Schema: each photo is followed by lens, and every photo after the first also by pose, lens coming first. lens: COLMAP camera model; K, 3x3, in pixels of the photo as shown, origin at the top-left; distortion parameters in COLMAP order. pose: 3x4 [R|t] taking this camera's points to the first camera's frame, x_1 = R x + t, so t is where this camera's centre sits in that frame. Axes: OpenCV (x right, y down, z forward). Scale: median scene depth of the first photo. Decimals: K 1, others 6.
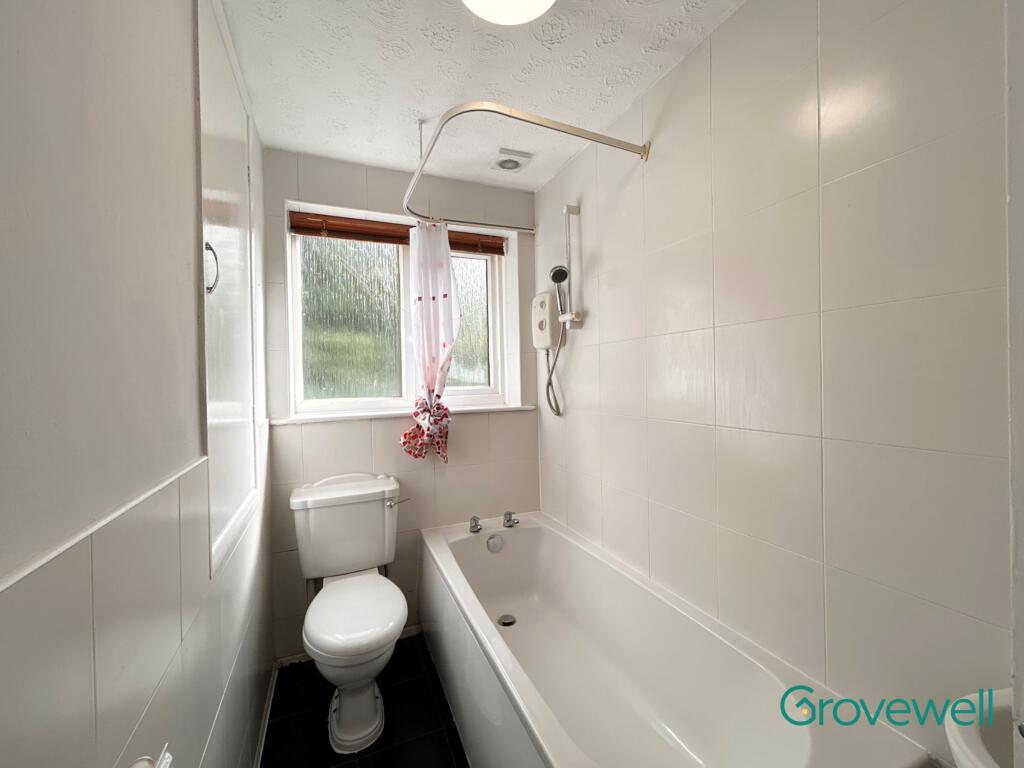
lens RADIAL K [[419.6, 0, 512.0], [0, 419.6, 384.0], [0, 0, 1]] dist [-0.002269, 0.002446]
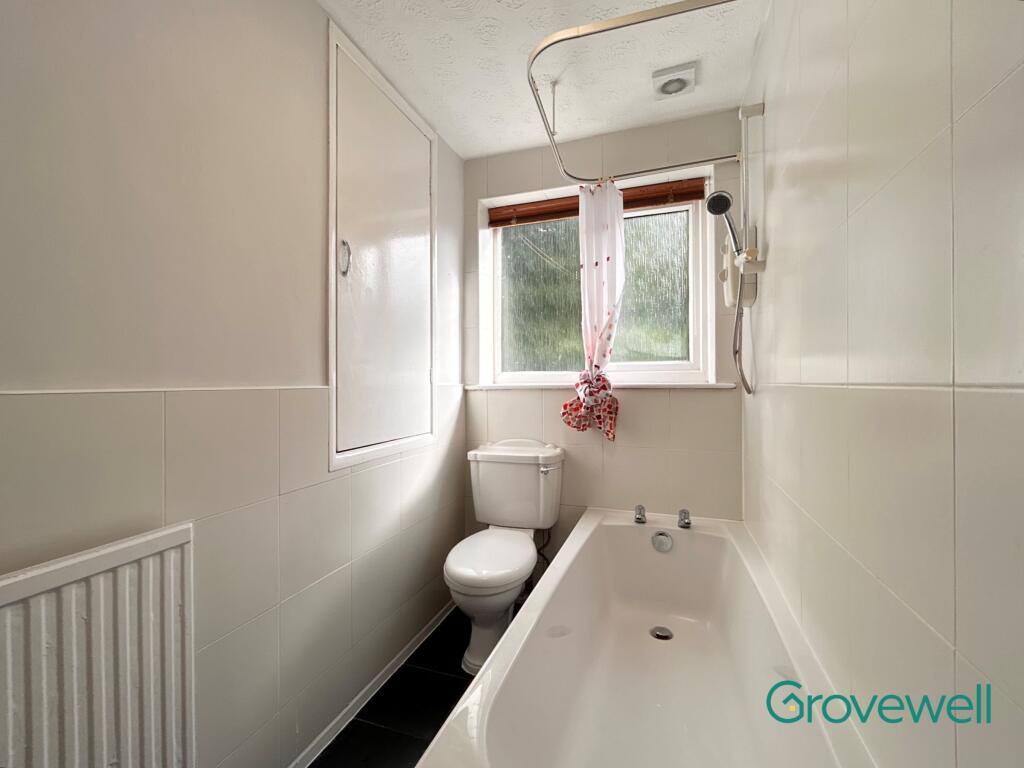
lens RADIAL K [[442.9, 0, 512.0], [0, 442.9, 384.0], [0, 0, 1]] dist [-0.001380, 0.000118]
pose [[0.730878, 0.018451, -0.682259, 0.361950], [-0.019249, 0.999794, 0.006417, 0.064904], [0.682237, 0.008443, 0.731082, 0.144728]]
